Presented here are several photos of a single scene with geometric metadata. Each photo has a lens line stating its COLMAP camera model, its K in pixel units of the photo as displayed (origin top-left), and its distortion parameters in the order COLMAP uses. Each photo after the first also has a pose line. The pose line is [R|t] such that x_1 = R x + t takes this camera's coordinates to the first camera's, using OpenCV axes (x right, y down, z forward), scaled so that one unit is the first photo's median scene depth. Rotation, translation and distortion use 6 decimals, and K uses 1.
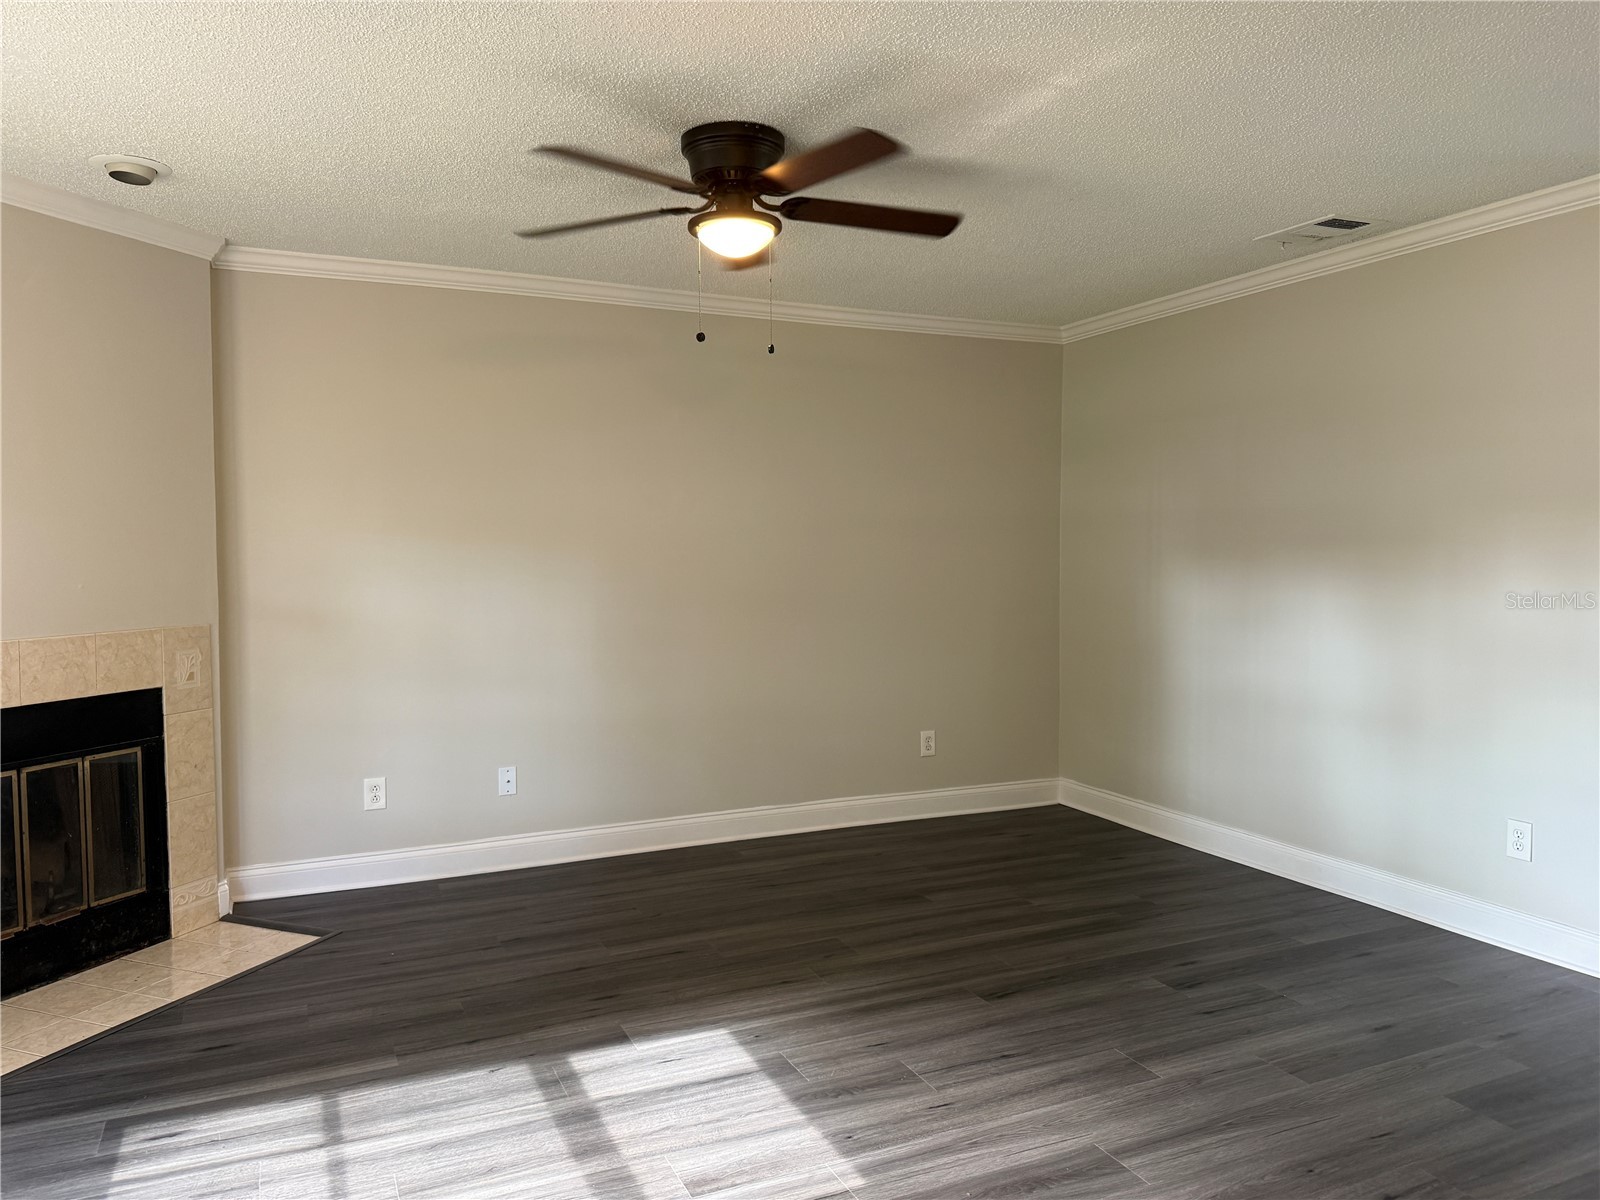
lens RADIAL K [[1136.2, 0, 805.0], [0, 1136.2, 592.7], [0, 0, 1]] dist [0.071905, -0.118675]
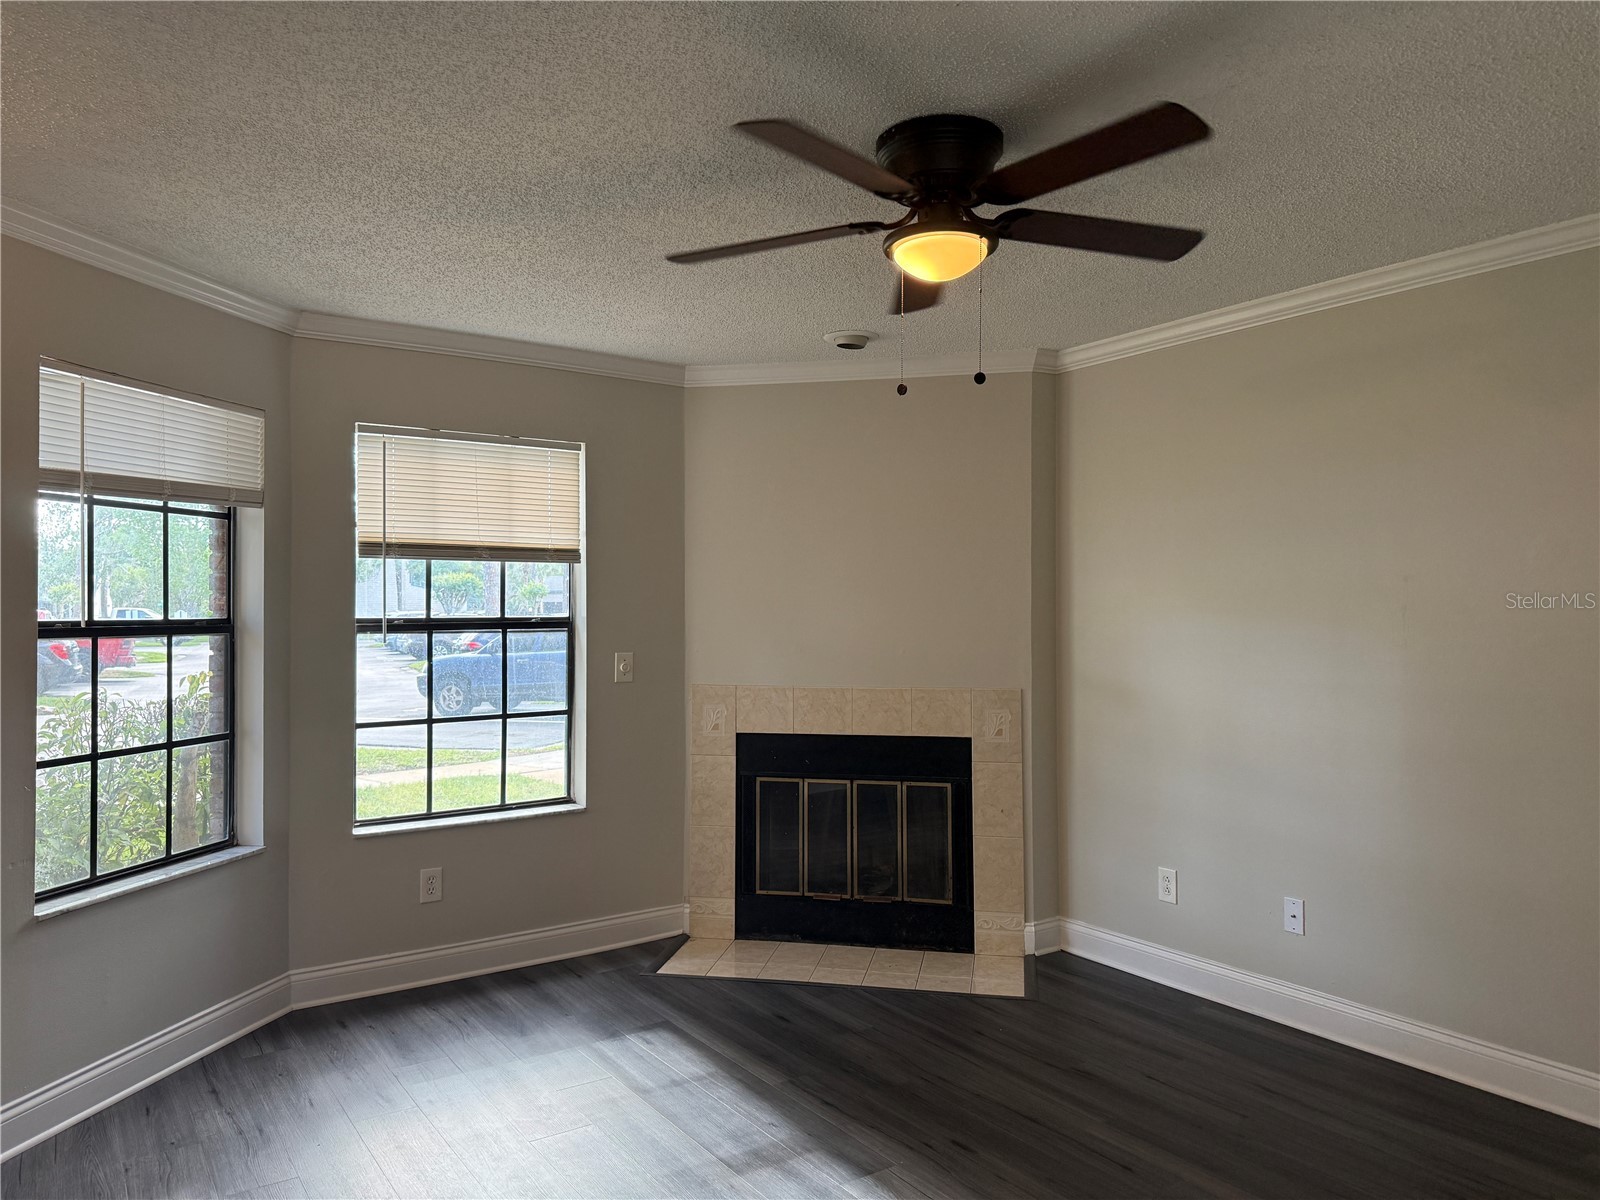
lens RADIAL K [[1134.6, 0, 798.7], [0, 1134.6, 572.5], [0, 0, 1]] dist [0.071141, -0.122086]
pose [[0.158982, -0.023297, -0.987007, 0.680543], [-0.042298, 0.998643, -0.030385, -0.053801], [0.986375, 0.046579, 0.157781, 0.712439]]
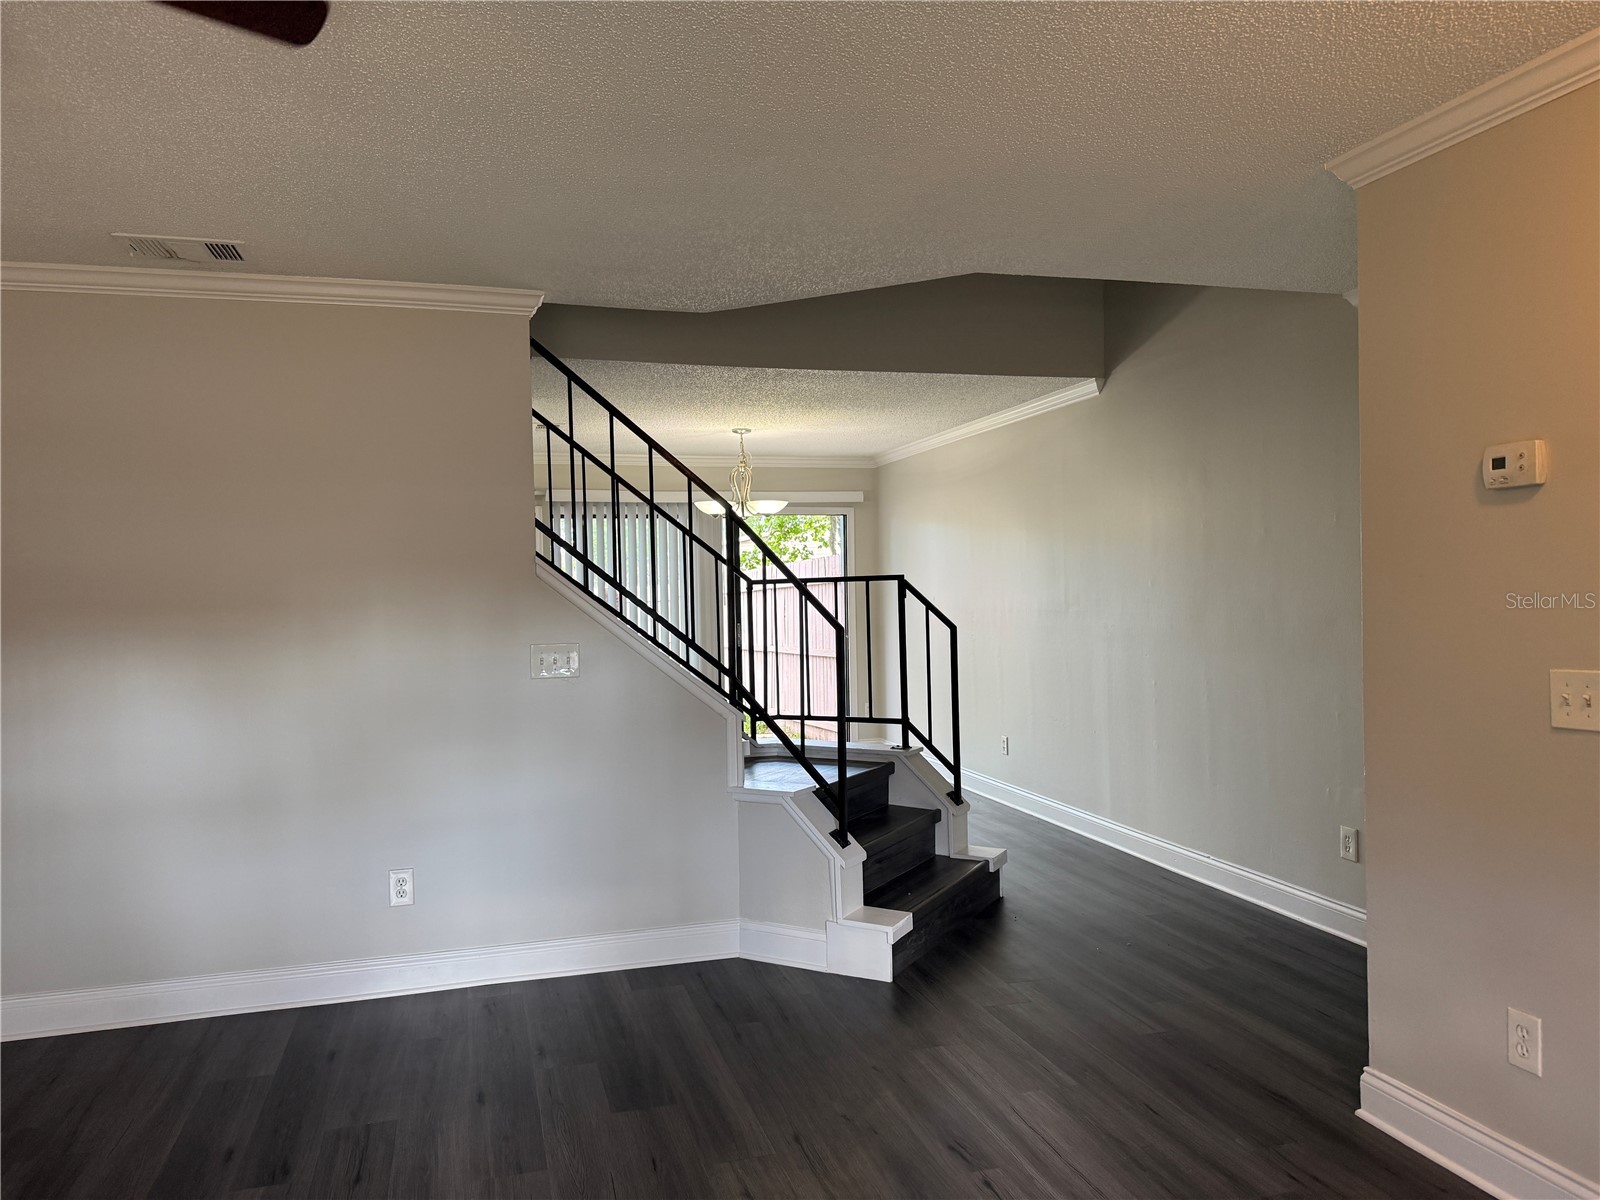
lens RADIAL K [[1136.2, 0, 805.0], [0, 1136.2, 592.7], [0, 0, 1]] dist [0.071905, -0.118675]
pose [[0.133378, -0.009571, 0.991019, -0.410253], [0.059071, 0.998252, 0.001691, -0.038773], [-0.989303, 0.058315, 0.133711, 0.527384]]
